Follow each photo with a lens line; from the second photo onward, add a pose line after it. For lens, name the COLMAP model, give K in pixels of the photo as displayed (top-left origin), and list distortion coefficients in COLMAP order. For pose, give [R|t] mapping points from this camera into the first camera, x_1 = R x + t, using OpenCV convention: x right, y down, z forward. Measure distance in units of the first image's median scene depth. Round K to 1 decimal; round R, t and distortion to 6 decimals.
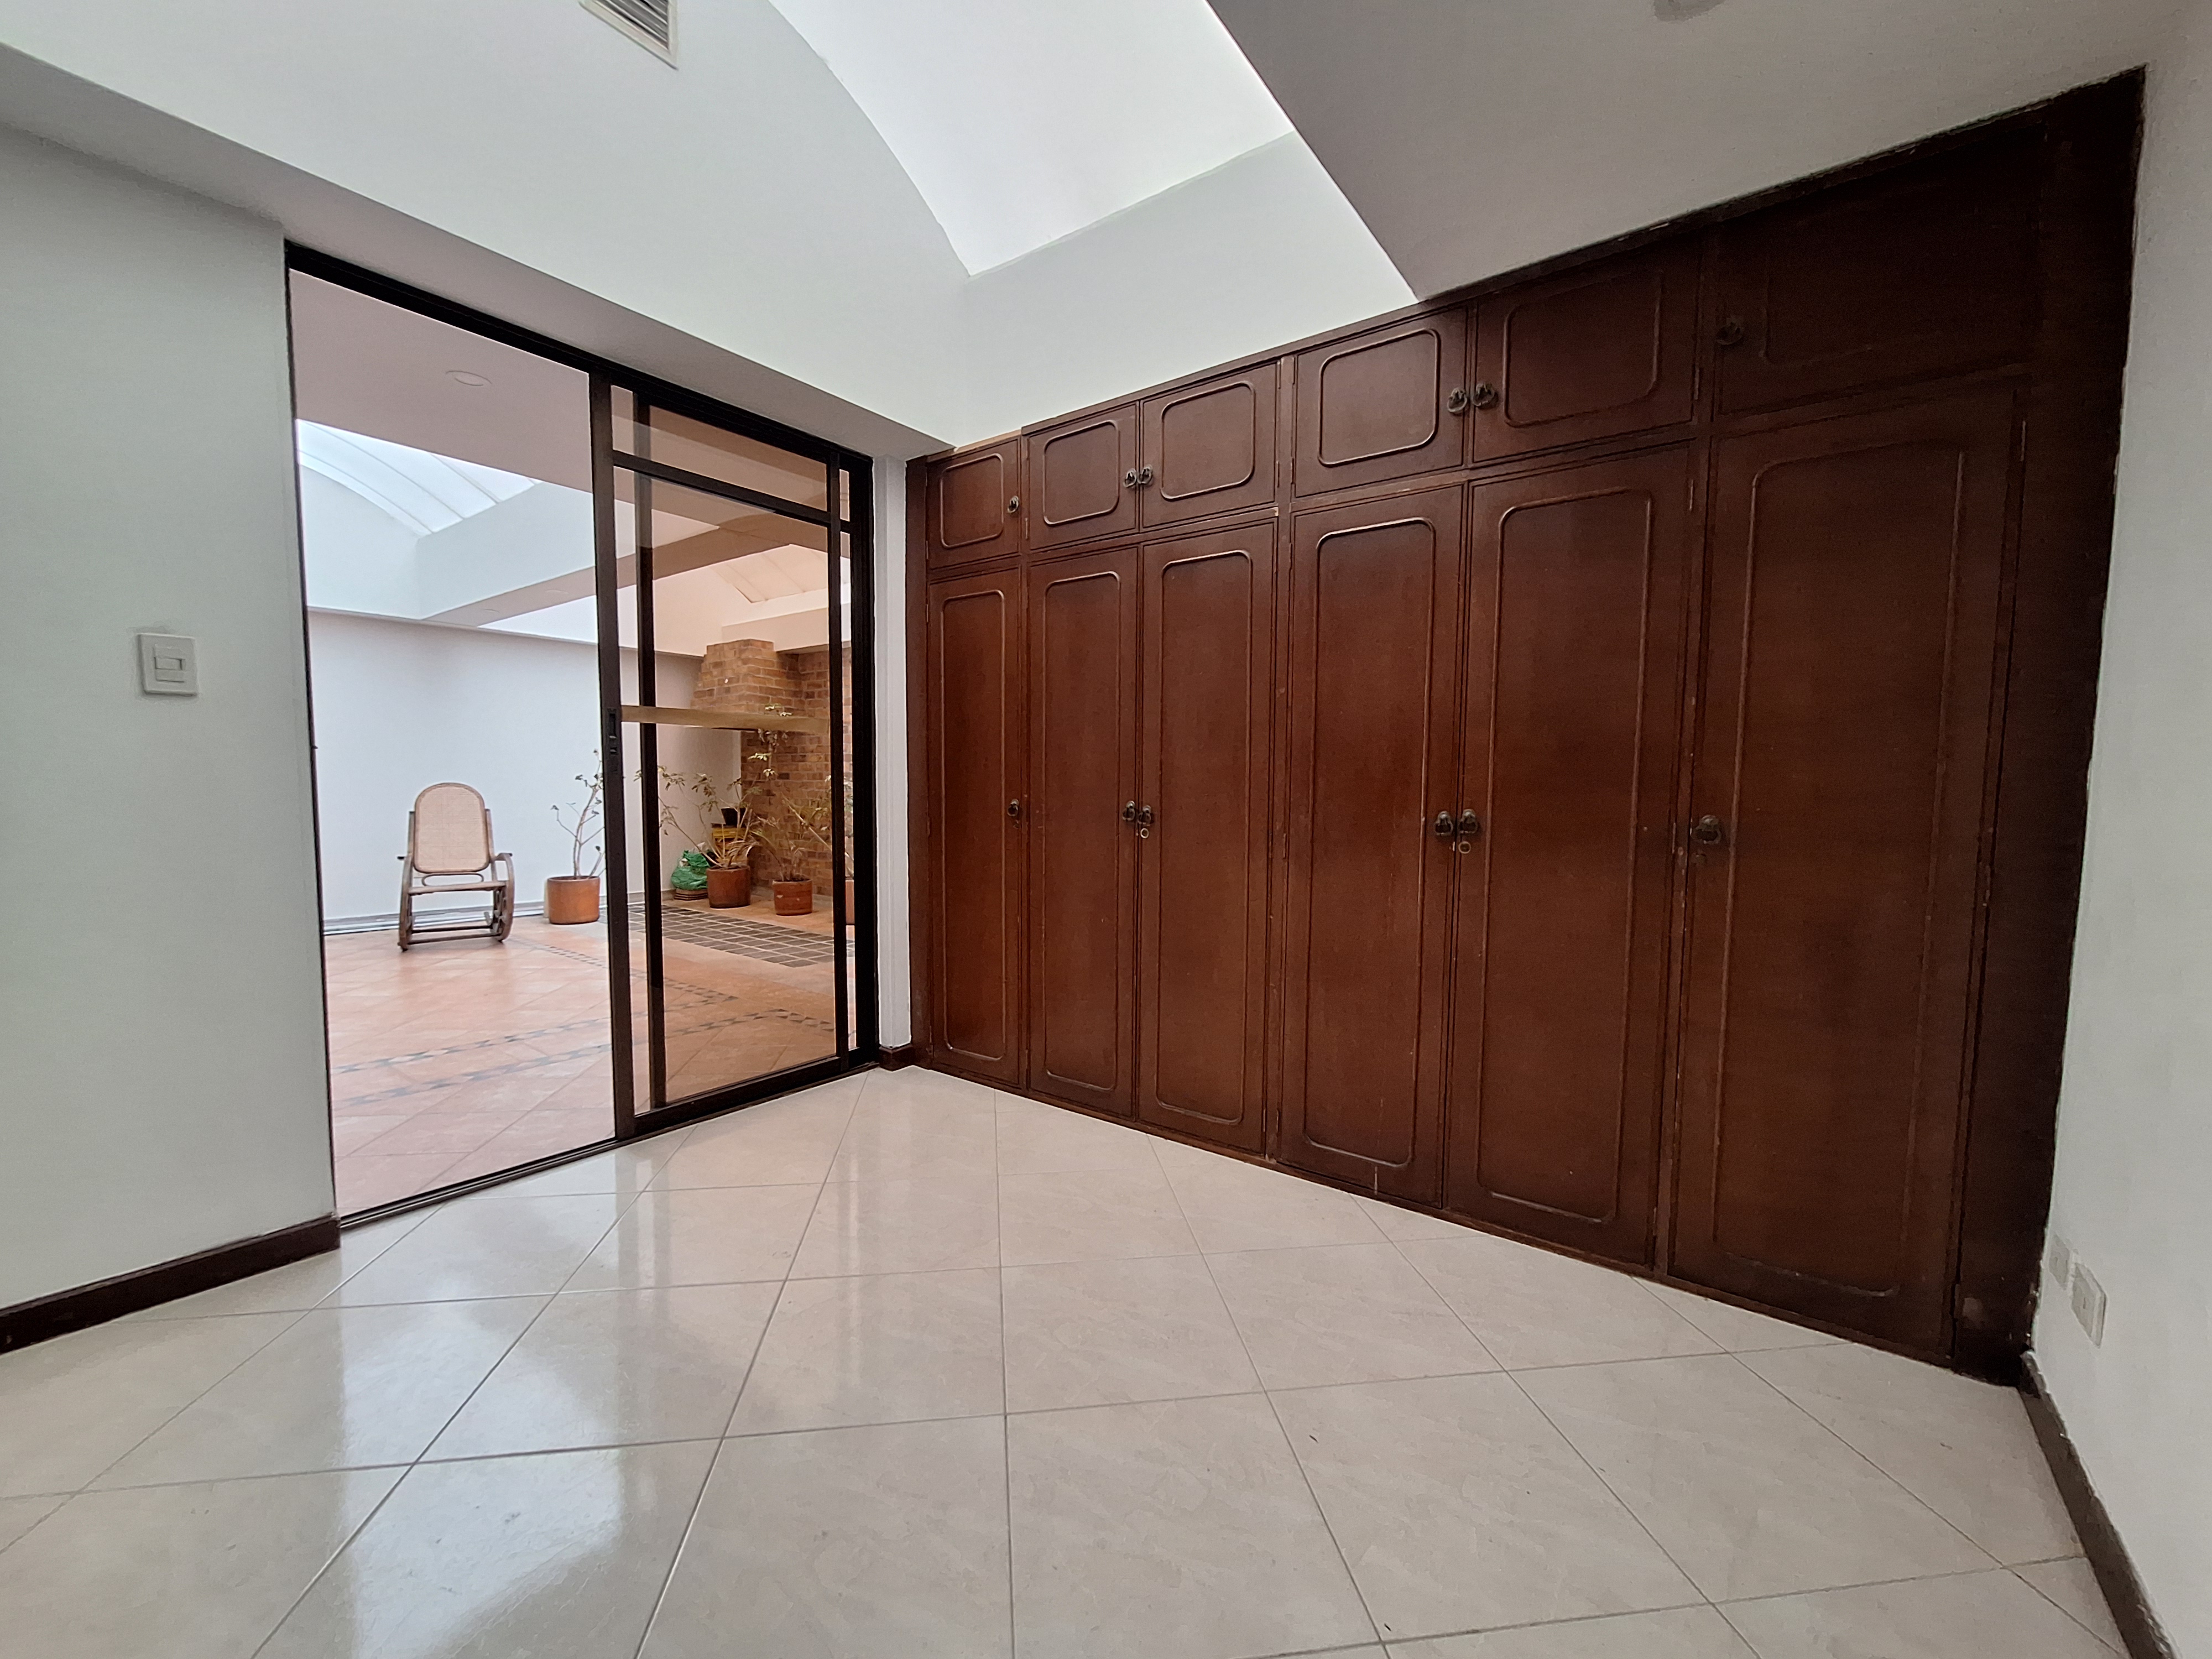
lens RADIAL K [[877.5, 0, 1102.2], [0, 877.5, 841.6], [0, 0, 1]] dist [-0.002500, -0.000122]
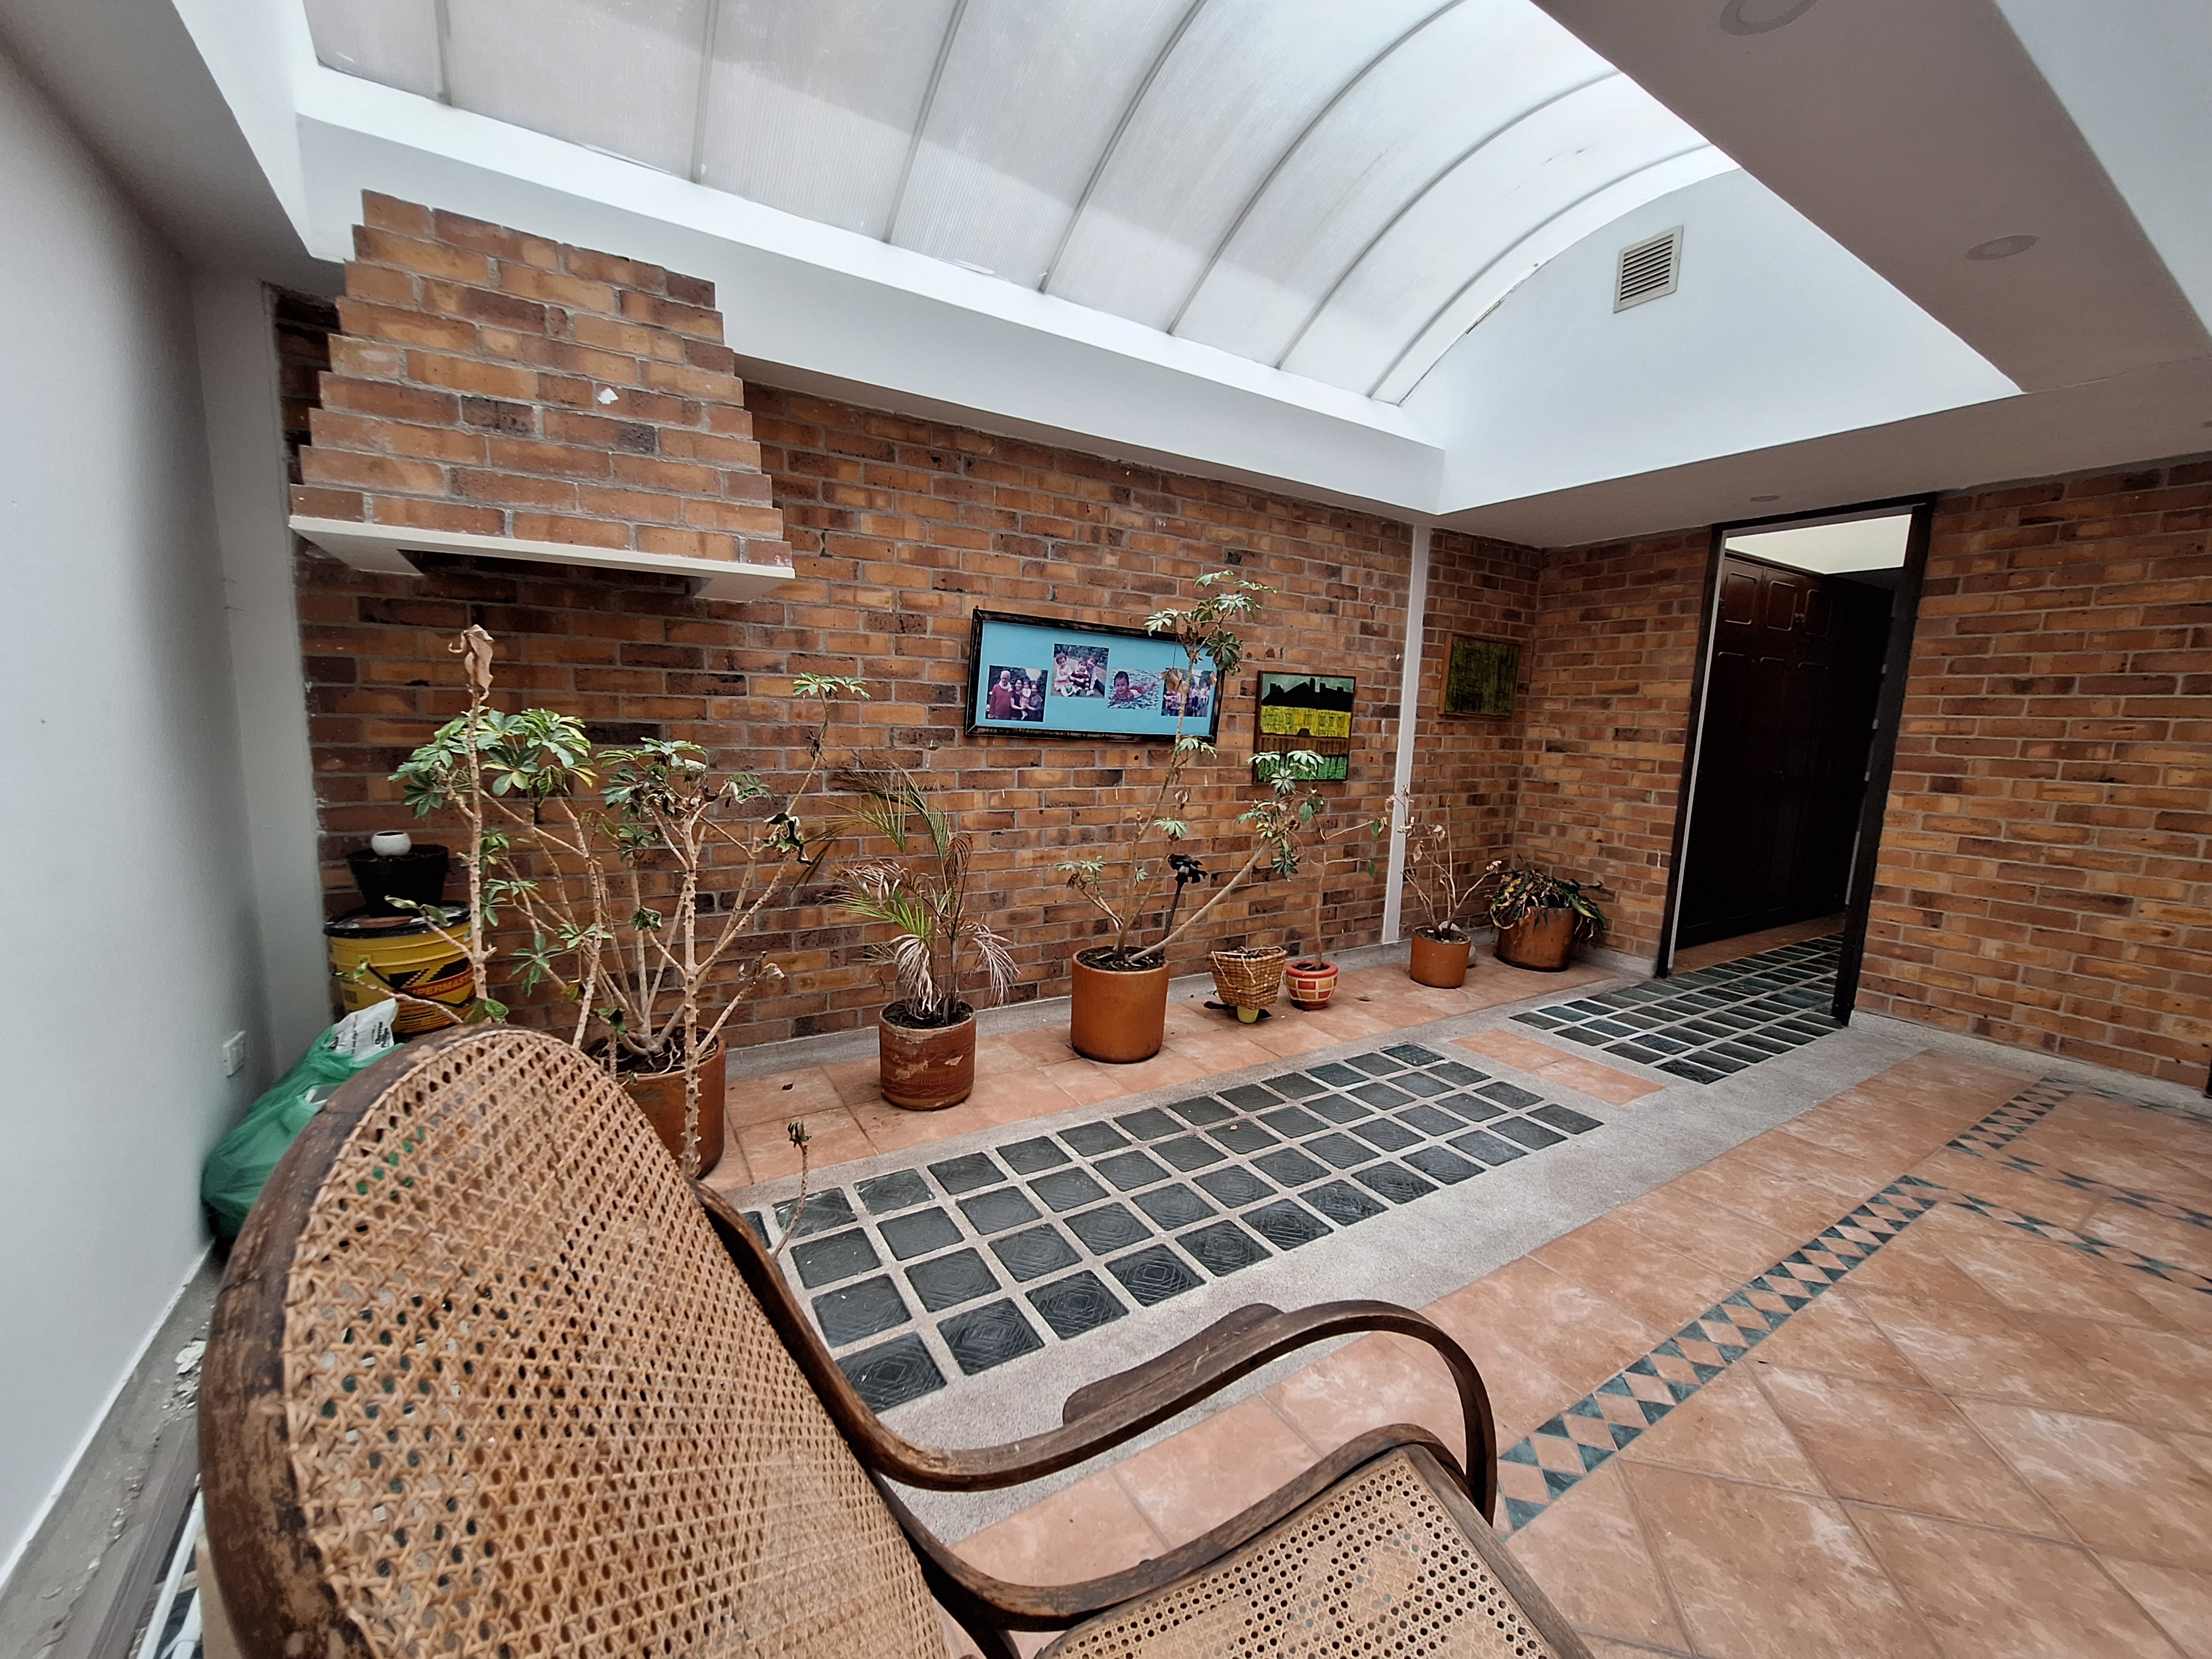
lens RADIAL K [[877.5, 0, 1102.2], [0, 877.5, 841.6], [0, 0, 1]] dist [-0.002500, -0.000122]
pose [[0.364774, -0.132964, 0.921553, -0.629393], [0.036793, 0.991036, 0.128425, -0.072572], [-0.930369, -0.012939, 0.366397, 0.735115]]
